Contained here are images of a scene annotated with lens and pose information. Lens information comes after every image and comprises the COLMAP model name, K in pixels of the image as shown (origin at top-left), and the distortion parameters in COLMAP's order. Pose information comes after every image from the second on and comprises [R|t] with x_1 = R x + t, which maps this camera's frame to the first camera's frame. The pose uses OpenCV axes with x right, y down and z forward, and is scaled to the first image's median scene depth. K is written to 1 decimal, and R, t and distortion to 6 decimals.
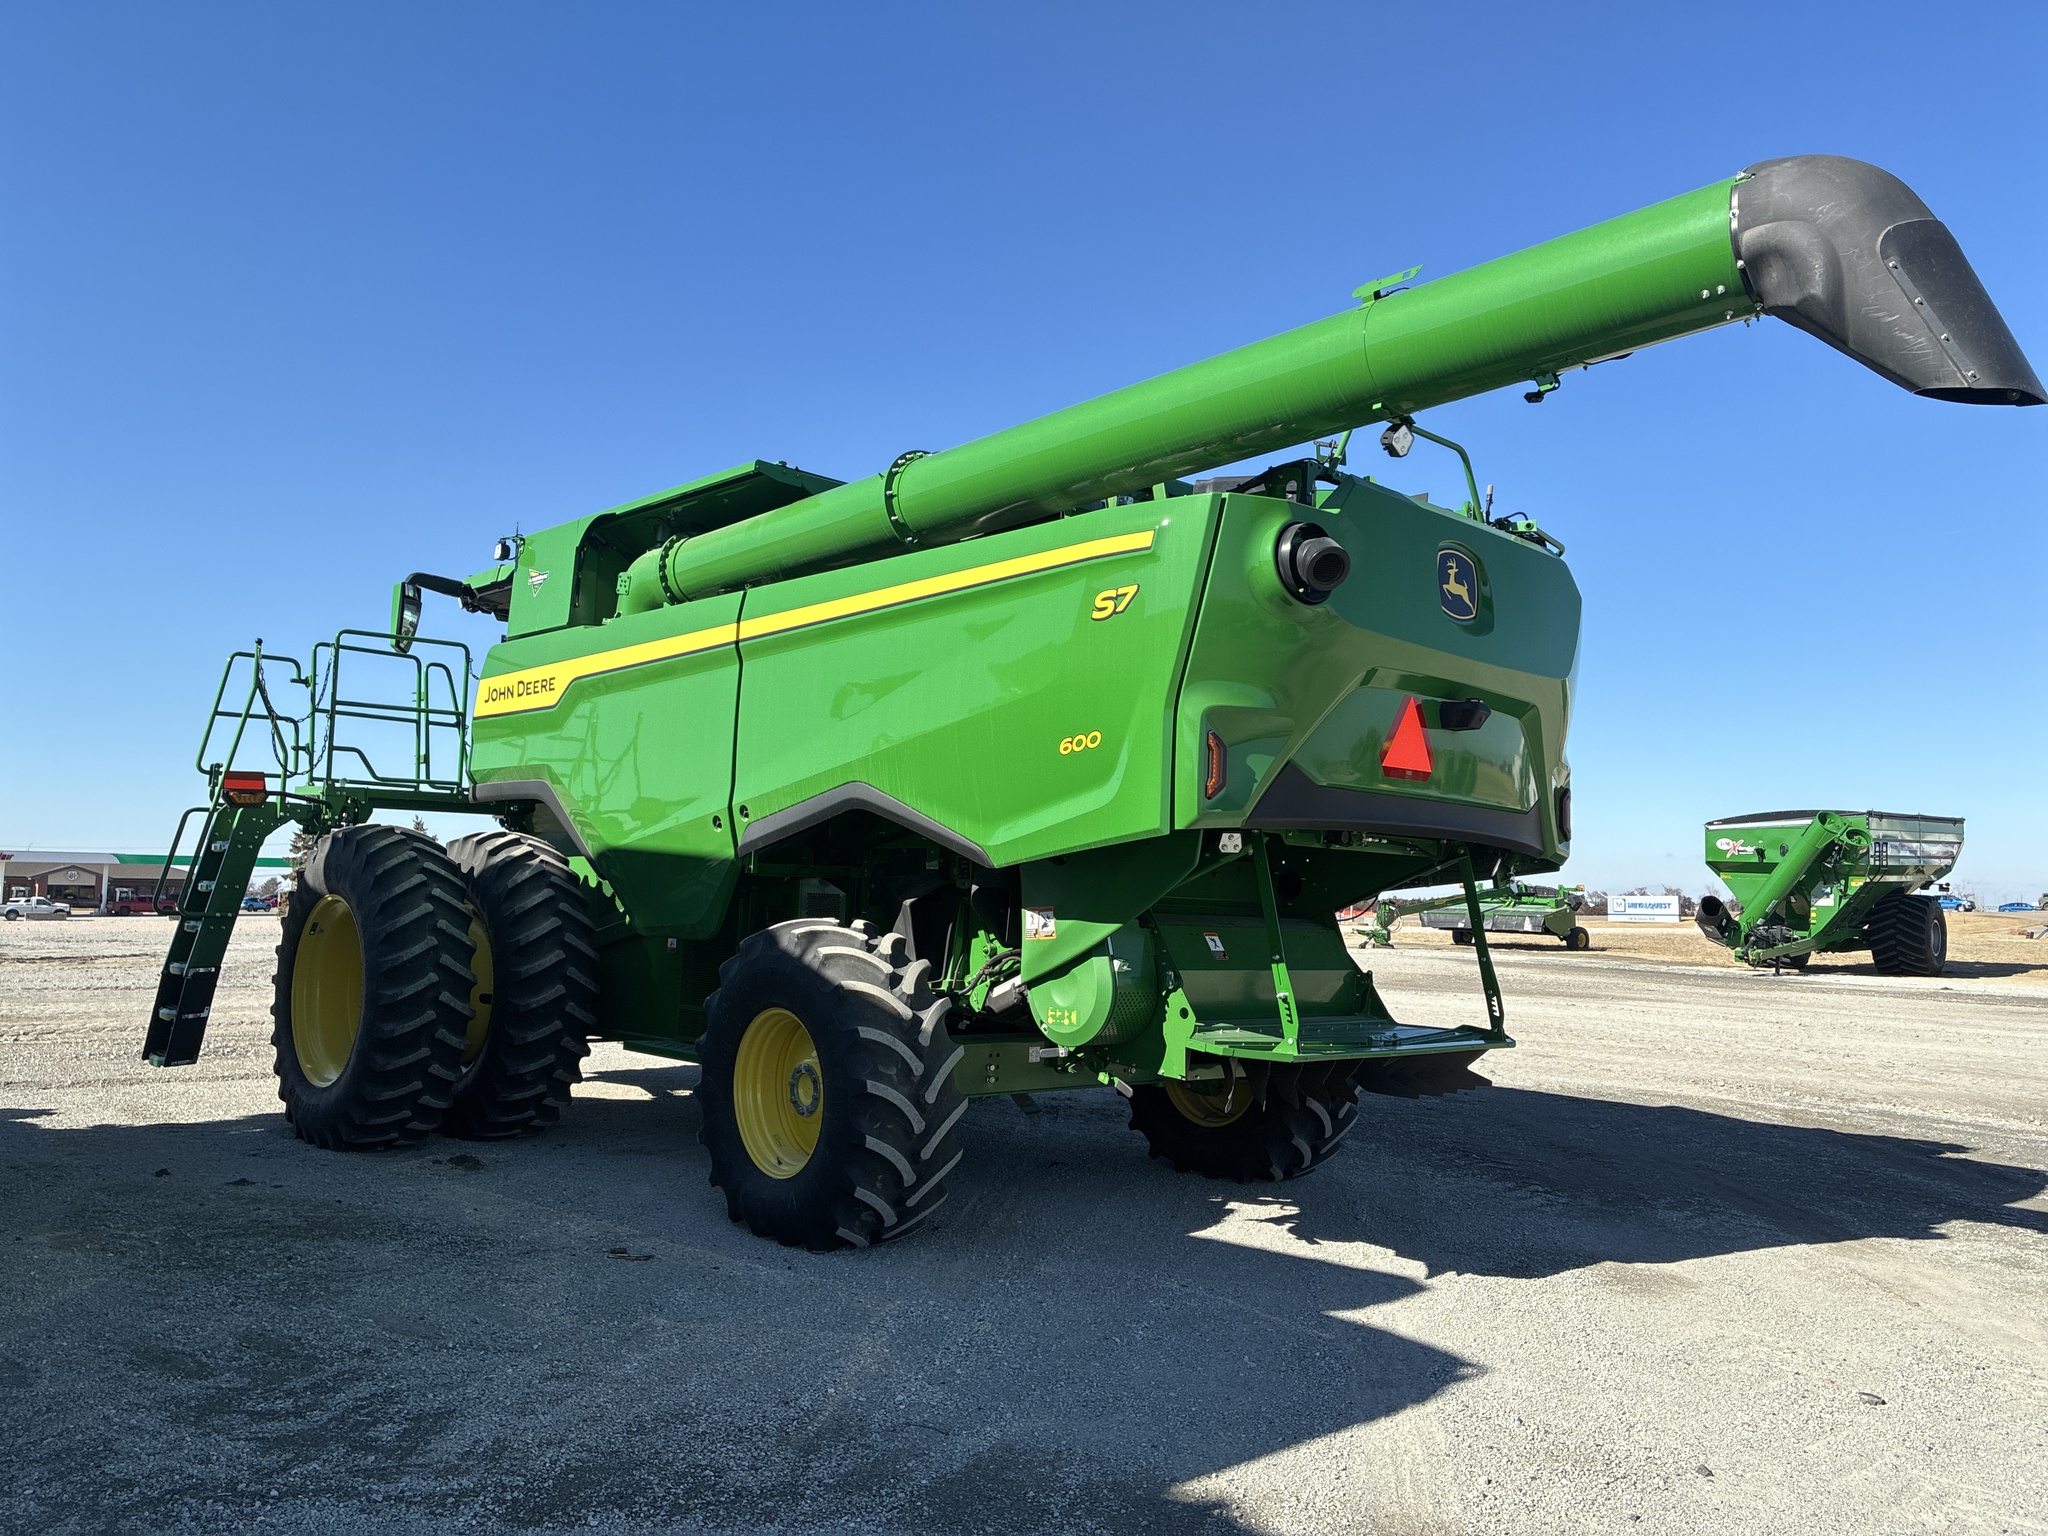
lens RADIAL K [[1484.5, 0, 1024.0], [0, 1484.5, 768.0], [0, 0, 1]] dist [0.067728, -0.182003]
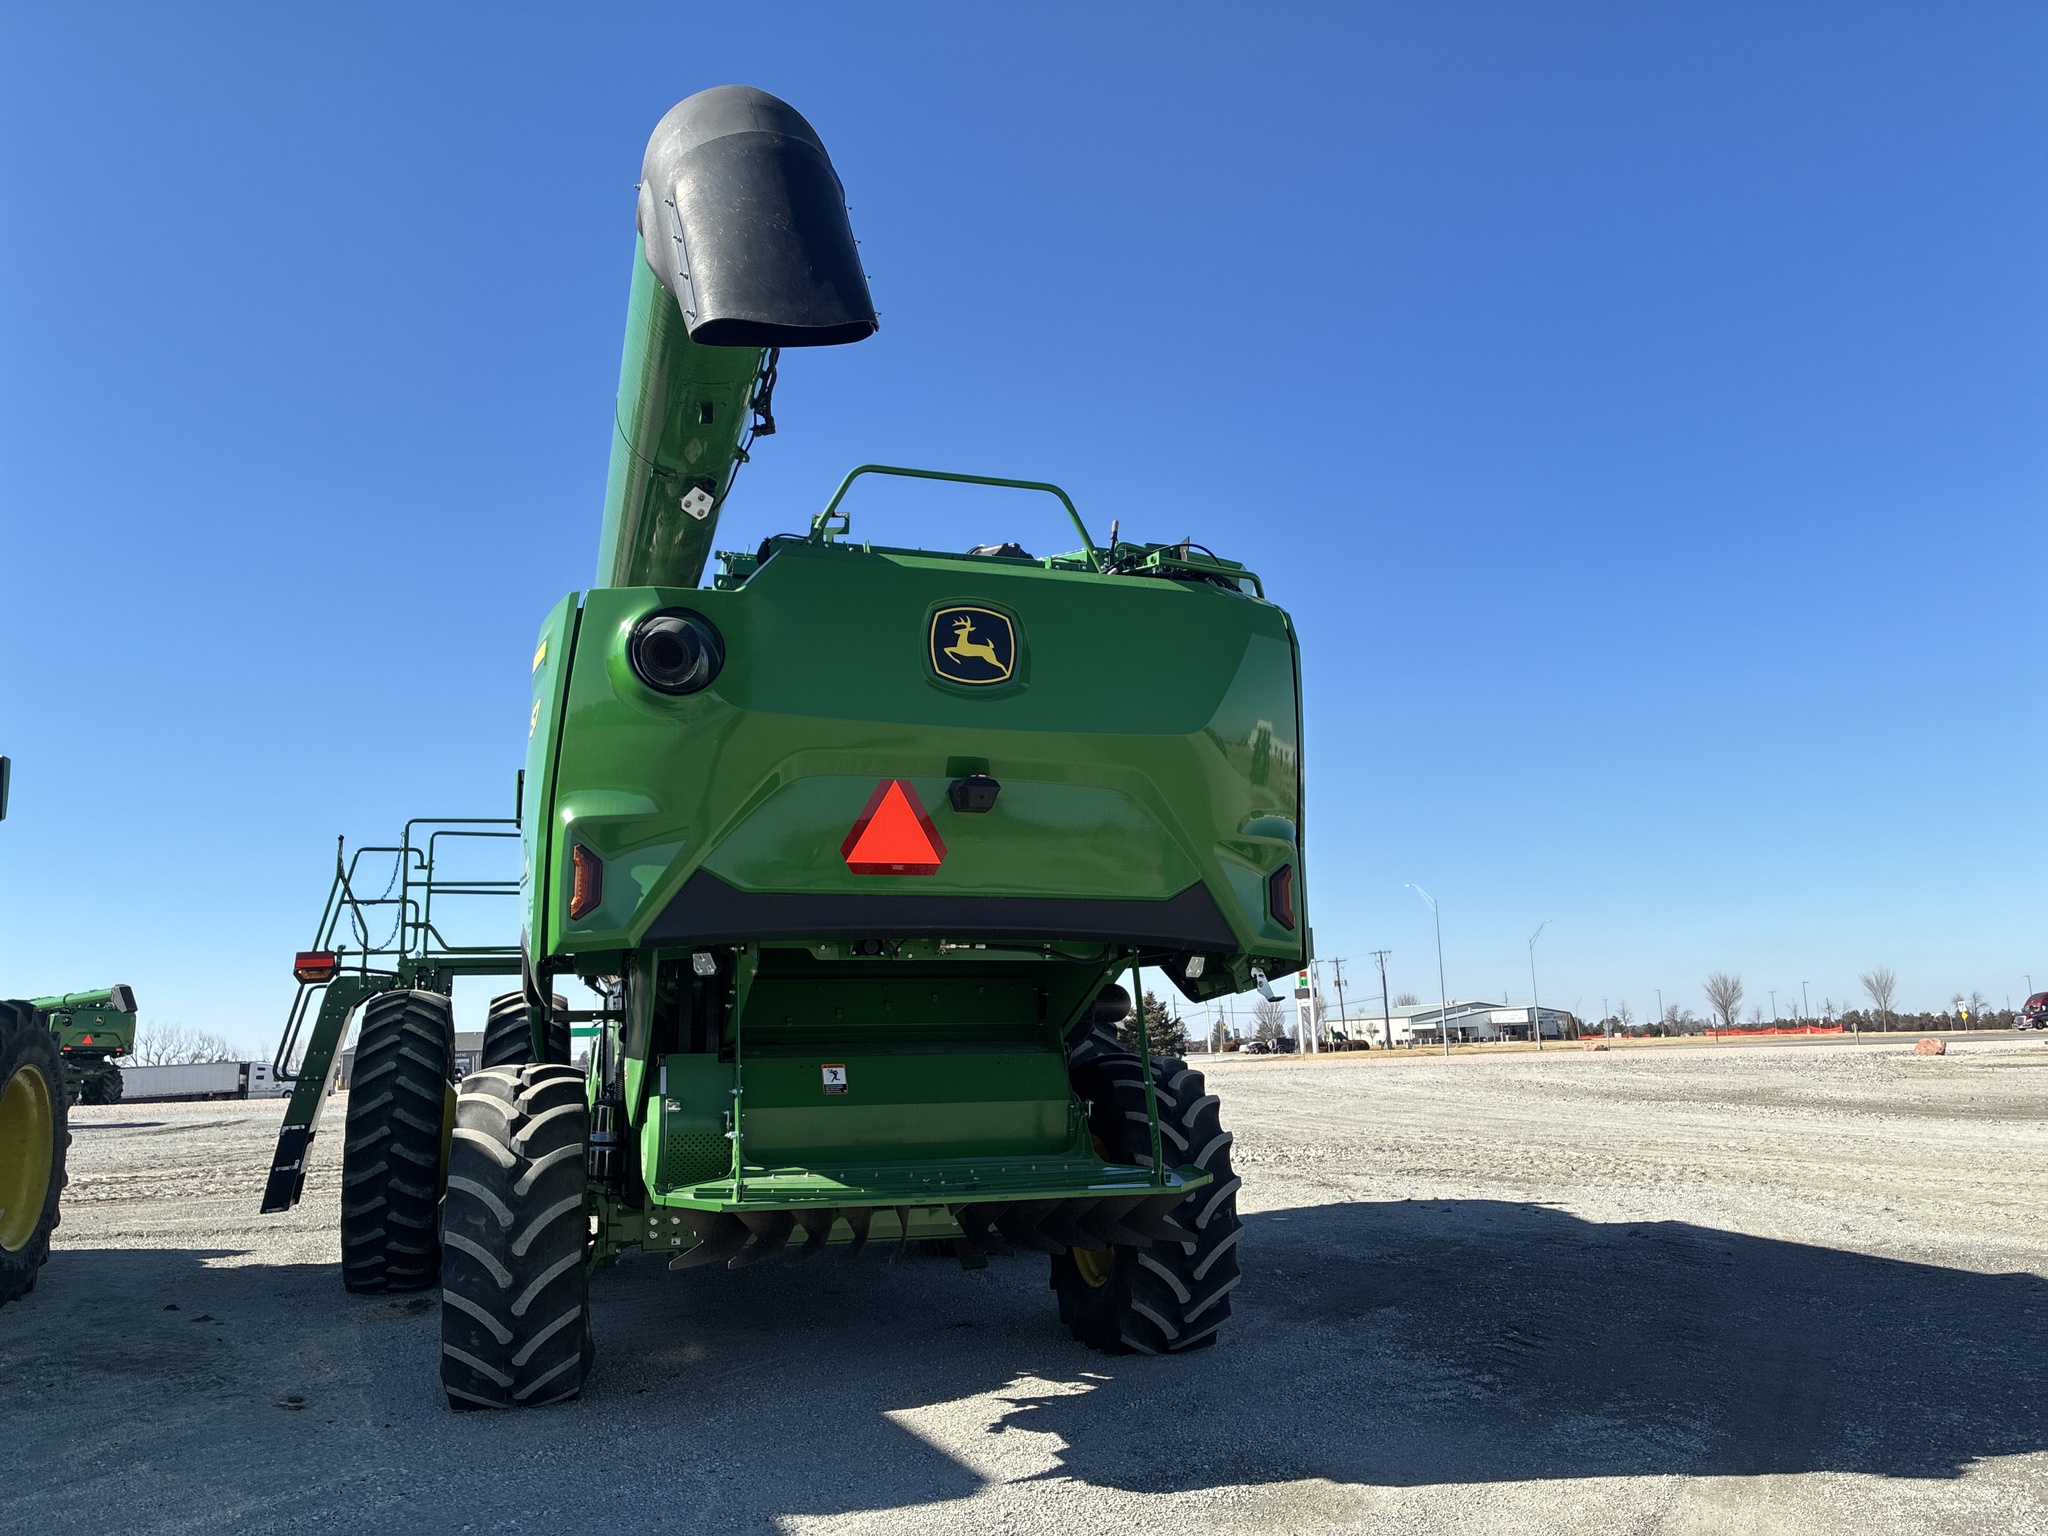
lens RADIAL K [[1484.5, 0, 1024.0], [0, 1484.5, 768.0], [0, 0, 1]] dist [0.067728, -0.182003]
pose [[0.914698, -0.115984, -0.387137, 0.625478], [0.080265, 0.990987, -0.107250, 0.041576], [0.396087, 0.067028, 0.915763, 0.219943]]
